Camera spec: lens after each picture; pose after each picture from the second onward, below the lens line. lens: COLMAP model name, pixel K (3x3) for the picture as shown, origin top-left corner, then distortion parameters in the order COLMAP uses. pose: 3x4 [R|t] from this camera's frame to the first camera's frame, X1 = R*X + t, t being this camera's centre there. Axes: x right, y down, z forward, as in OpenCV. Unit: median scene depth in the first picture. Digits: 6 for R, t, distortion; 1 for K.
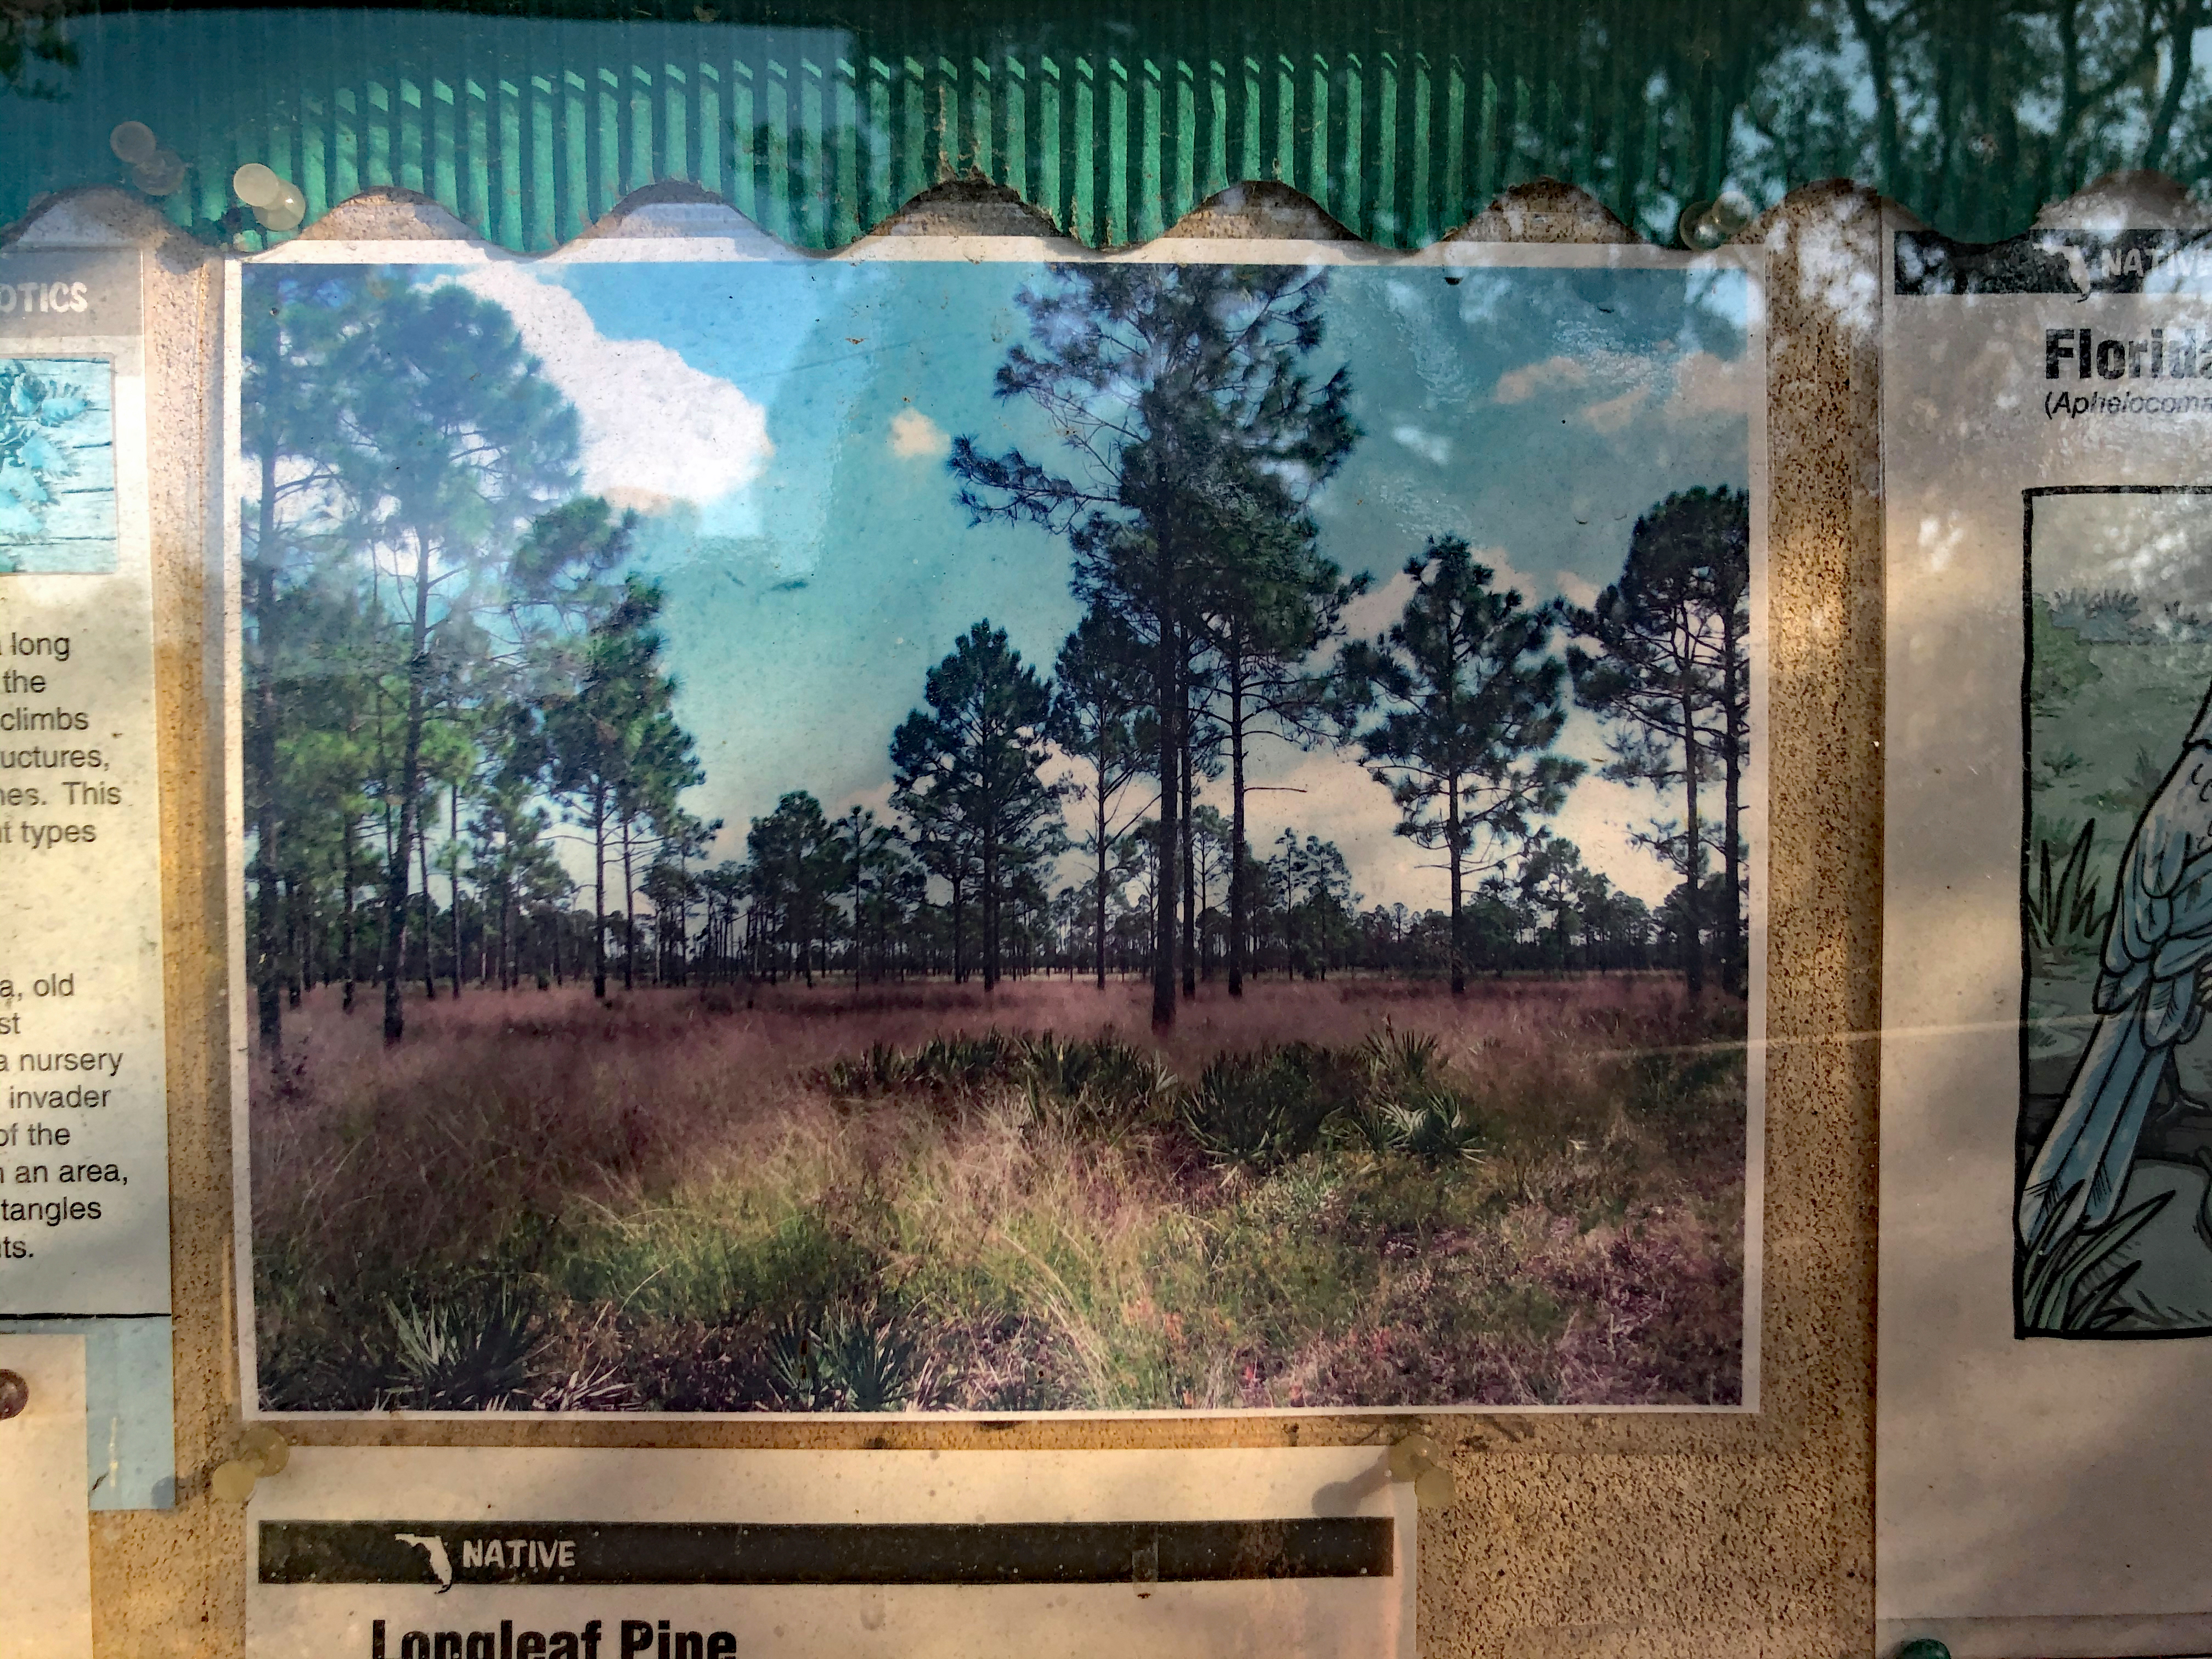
lens RADIAL K [[1786.4, 0, 1115.9], [0, 1786.4, 830.5], [0, 0, 1]] dist [0.000216, 0.014848]
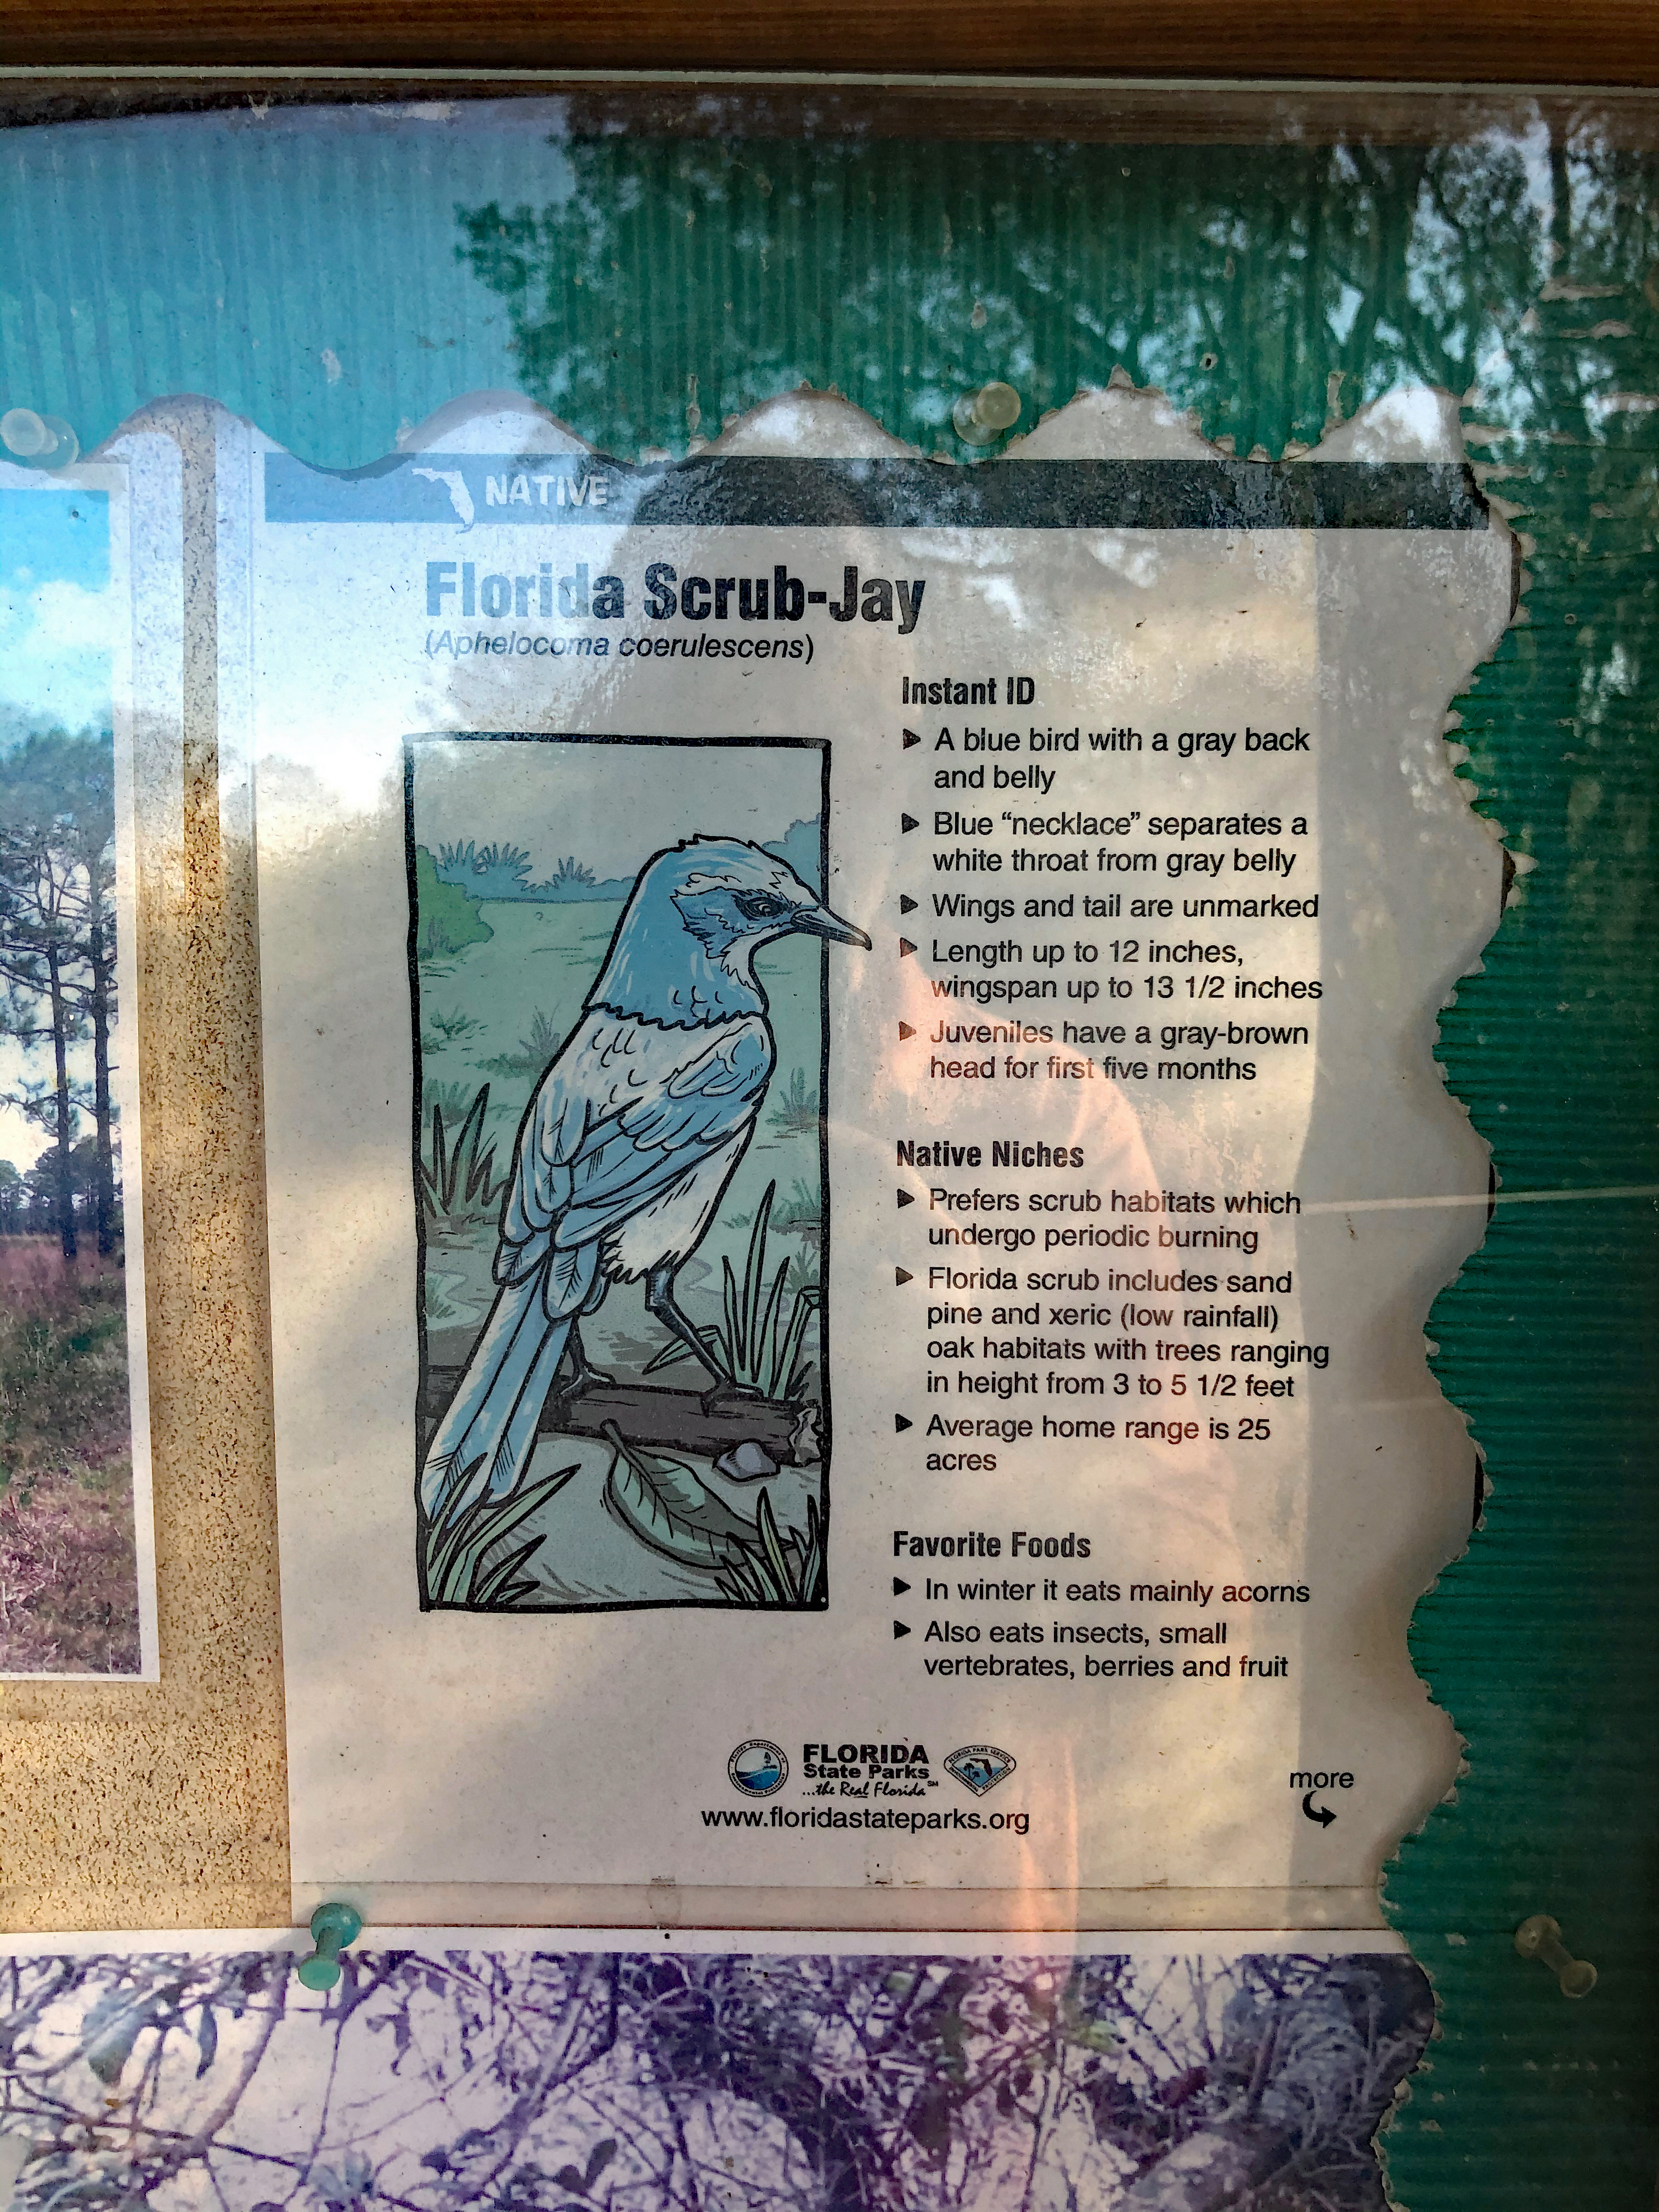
lens RADIAL K [[1786.4, 0, 884.1], [0, 1786.4, 1065.5], [0, 0, 1]] dist [0.000216, 0.014848]
pose [[0.999906, 0.012672, -0.005175, 0.766672], [-0.012238, 0.996982, 0.076664, -0.092329], [0.006131, -0.076593, 0.997044, 0.050872]]
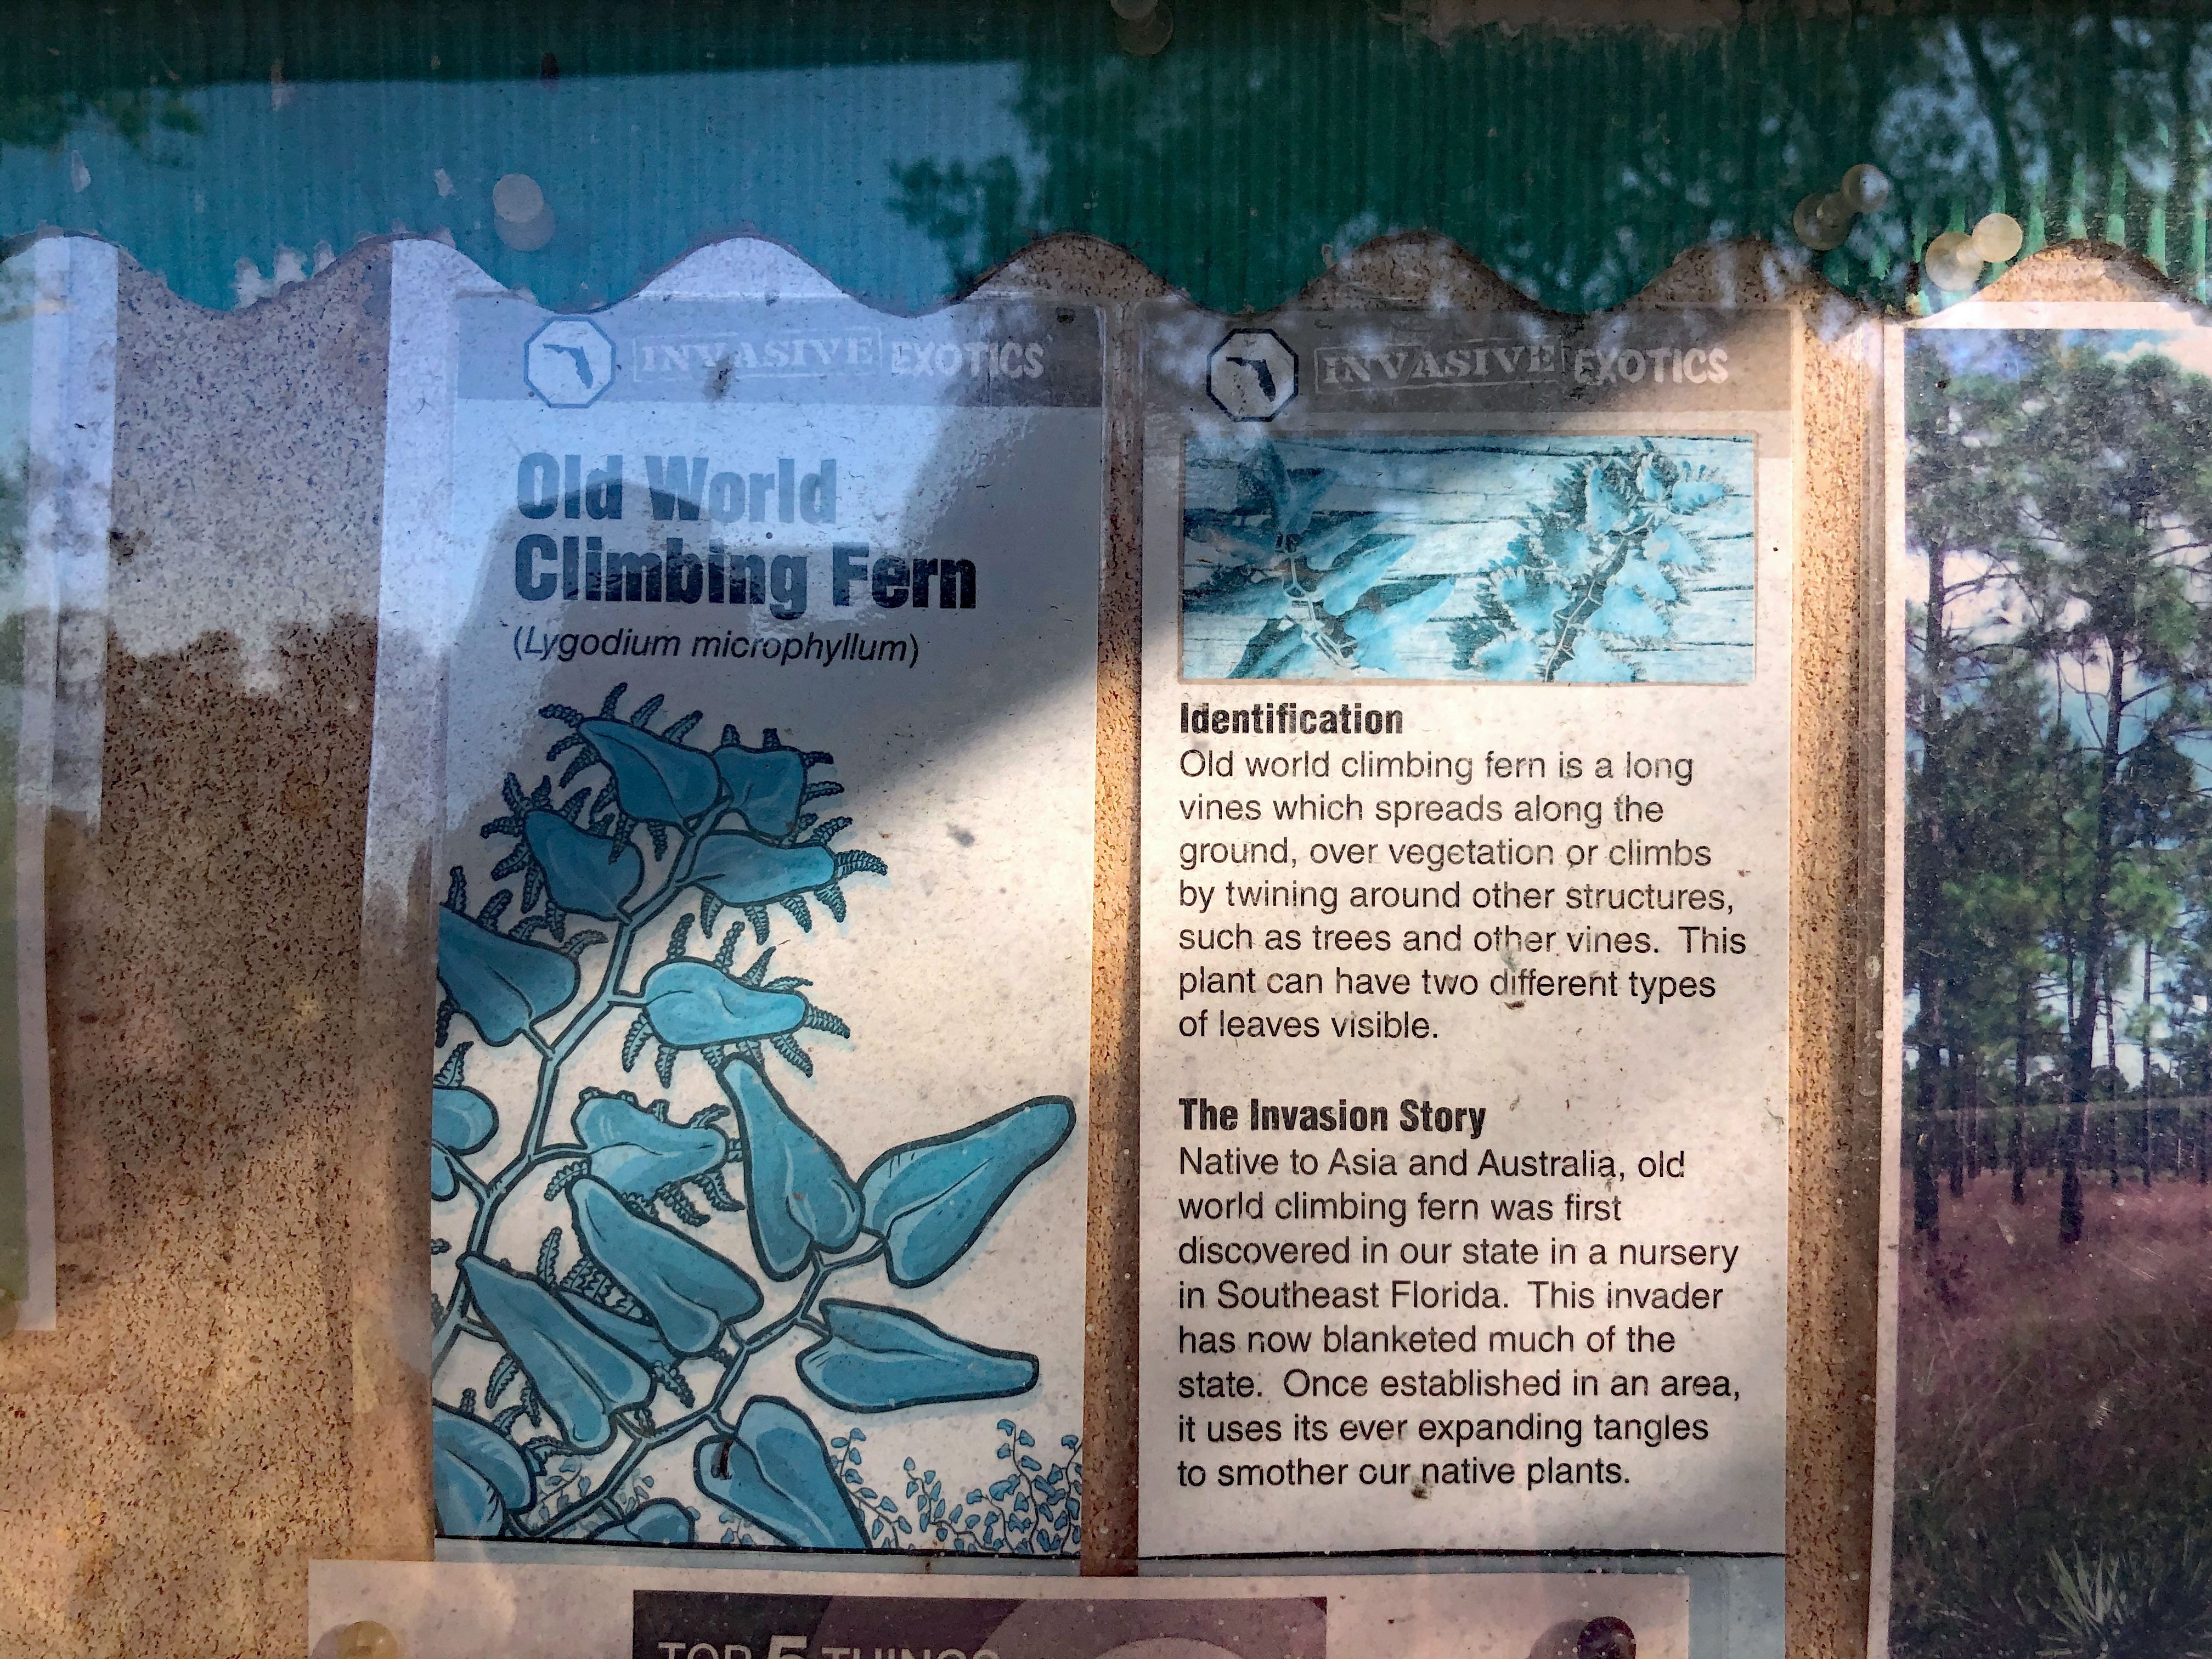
lens RADIAL K [[1786.4, 0, 1088.2], [0, 1786.4, 824.4], [0, 0, 1]] dist [0.000216, 0.014848]
pose [[0.999726, 0.016975, -0.016135, -0.594949], [-0.017295, 0.999653, -0.019856, -0.037618], [0.015792, 0.020130, 0.999673, 0.096273]]
